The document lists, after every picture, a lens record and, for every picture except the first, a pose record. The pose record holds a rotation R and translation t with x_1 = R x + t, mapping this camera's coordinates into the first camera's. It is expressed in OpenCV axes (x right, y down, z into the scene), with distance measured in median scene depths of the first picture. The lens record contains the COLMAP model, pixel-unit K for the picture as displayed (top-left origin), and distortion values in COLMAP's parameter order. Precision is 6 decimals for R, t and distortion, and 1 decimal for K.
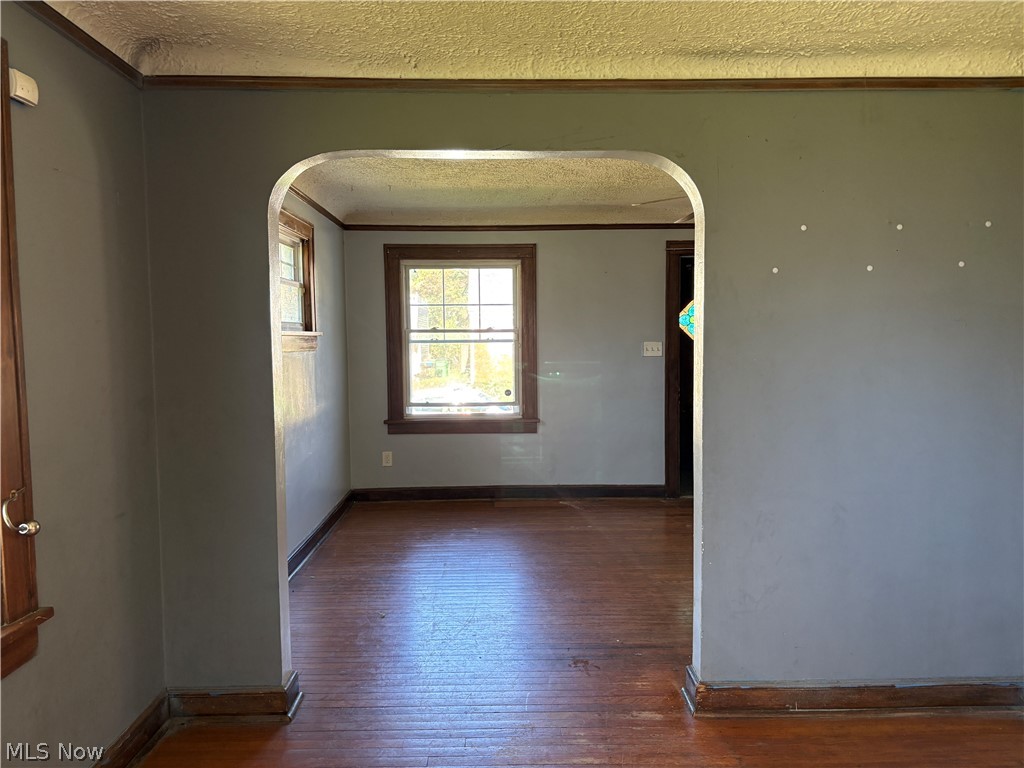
lens RADIAL K [[753.2, 0, 512.0], [0, 753.2, 384.0], [0, 0, 1]] dist [0.001560, -0.000684]
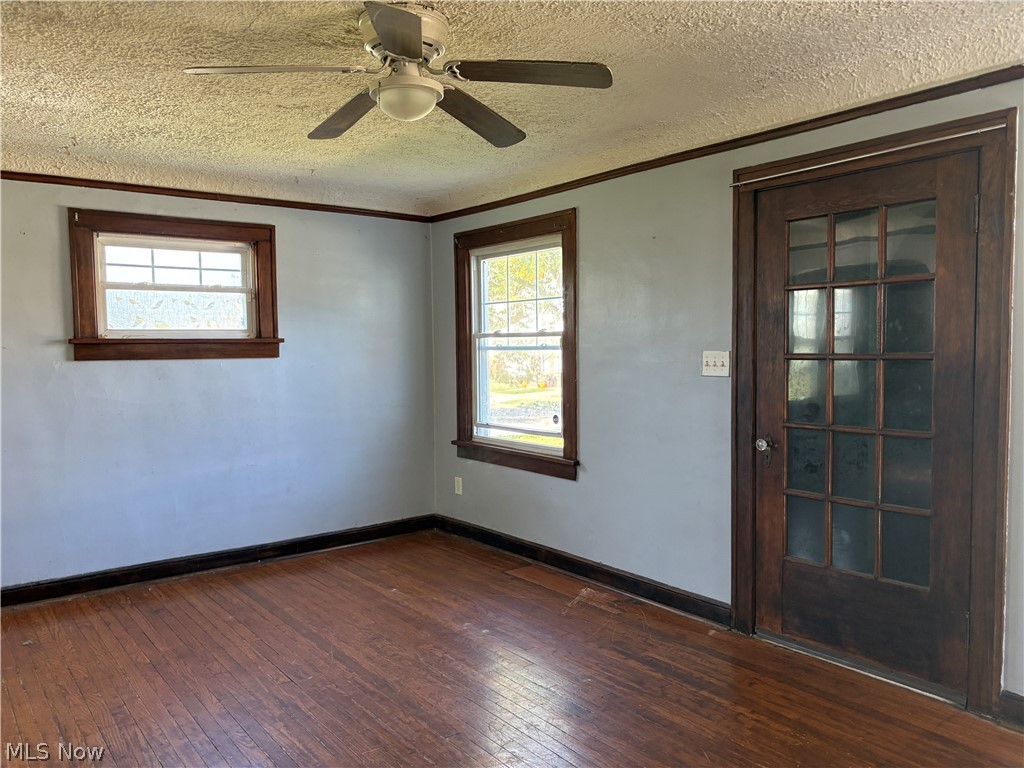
lens RADIAL K [[777.9, 0, 512.0], [0, 777.9, 384.0], [0, 0, 1]] dist [0.024178, -0.003707]
pose [[0.596578, 0.042232, -0.801443, 0.570625], [-0.035563, 0.999025, 0.026171, -0.040860], [0.801767, 0.012888, 0.597498, 0.521229]]
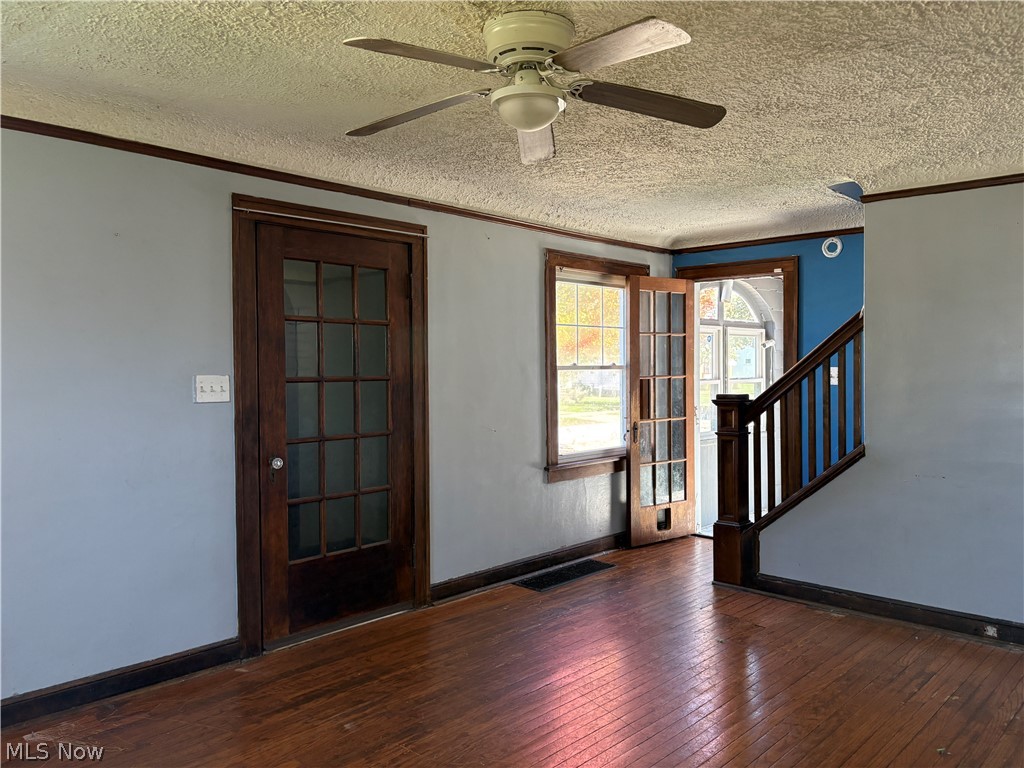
lens RADIAL K [[777.9, 0, 512.0], [0, 777.9, 384.0], [0, 0, 1]] dist [0.024178, -0.003707]
pose [[0.699384, -0.007885, 0.714702, -0.062464], [0.037080, 0.998993, -0.025264, -0.027750], [-0.713783, 0.044171, 0.698972, 0.456699]]
